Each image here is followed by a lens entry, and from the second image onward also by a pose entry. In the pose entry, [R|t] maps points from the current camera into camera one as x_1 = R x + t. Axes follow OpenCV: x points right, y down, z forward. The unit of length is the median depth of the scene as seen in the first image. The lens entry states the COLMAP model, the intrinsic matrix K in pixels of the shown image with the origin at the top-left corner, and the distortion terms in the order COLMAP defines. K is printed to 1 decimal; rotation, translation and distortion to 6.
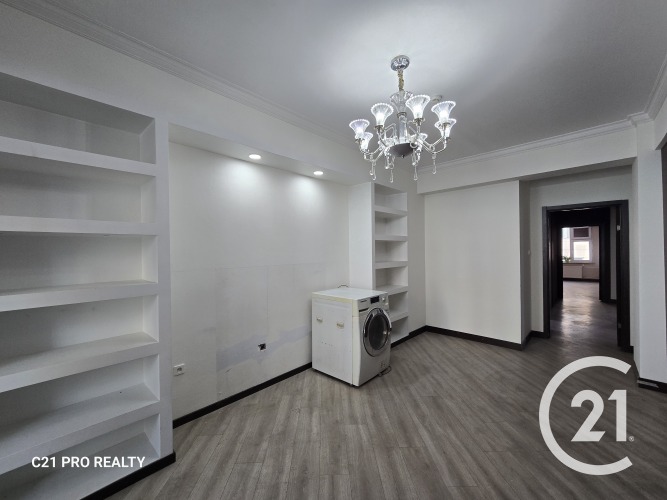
lens RADIAL K [[274.1, 0, 329.8], [0, 274.1, 252.0], [0, 0, 1]] dist [-0.001350, -0.000247]
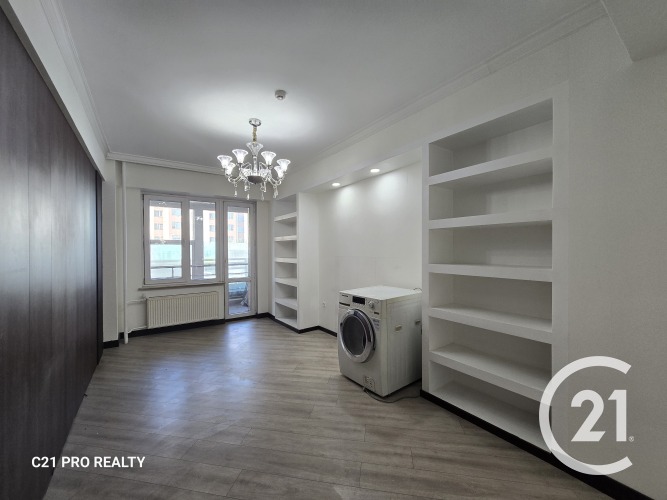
lens RADIAL K [[274.1, 0, 329.8], [0, 274.1, 252.0], [0, 0, 1]] dist [-0.001350, -0.000247]
pose [[-0.209795, 0.029306, -0.977306, 1.201664], [0.007500, 0.999570, 0.028364, -0.013382], [0.977717, -0.001379, -0.209924, 1.239796]]
